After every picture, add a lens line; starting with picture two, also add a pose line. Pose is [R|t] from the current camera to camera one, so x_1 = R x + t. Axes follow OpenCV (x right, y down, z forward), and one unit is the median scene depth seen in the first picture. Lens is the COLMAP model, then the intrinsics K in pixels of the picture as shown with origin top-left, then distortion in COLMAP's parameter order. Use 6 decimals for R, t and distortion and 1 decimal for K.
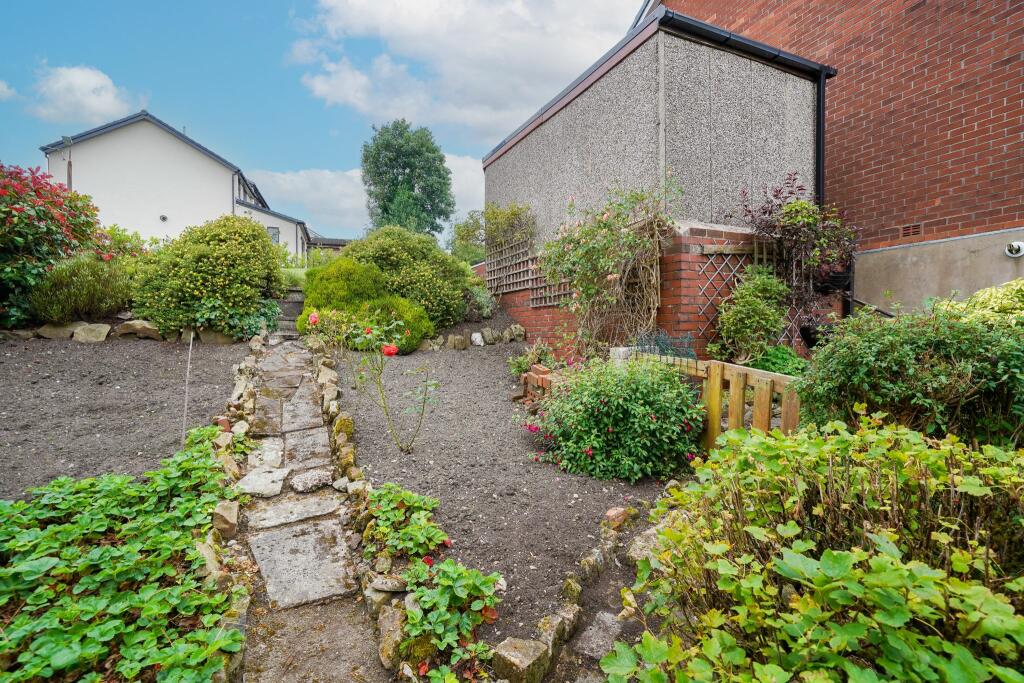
lens RADIAL K [[464.7, 0, 513.4], [0, 464.7, 340.9], [0, 0, 1]] dist [0.012890, 0.000303]
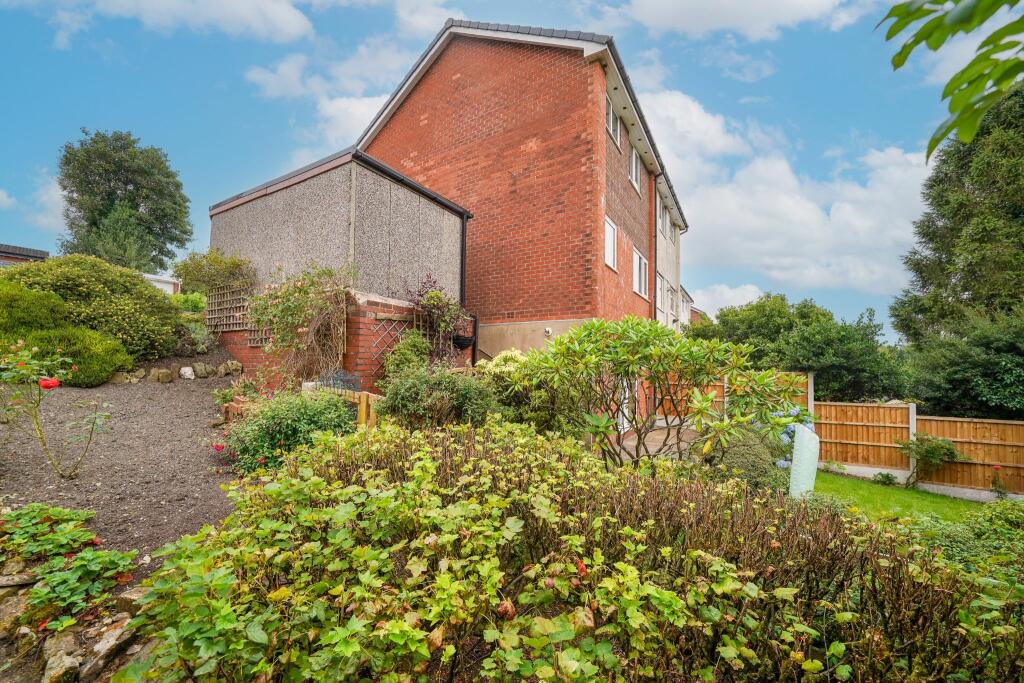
lens RADIAL K [[391.7, 0, 533.0], [0, 391.7, 358.3], [0, 0, 1]] dist [-0.021182, 0.002391]
pose [[0.833711, 0.038024, 0.550890, 0.129583], [-0.015849, 0.998863, -0.044958, -0.013011], [-0.551973, 0.028751, 0.833366, -0.258277]]
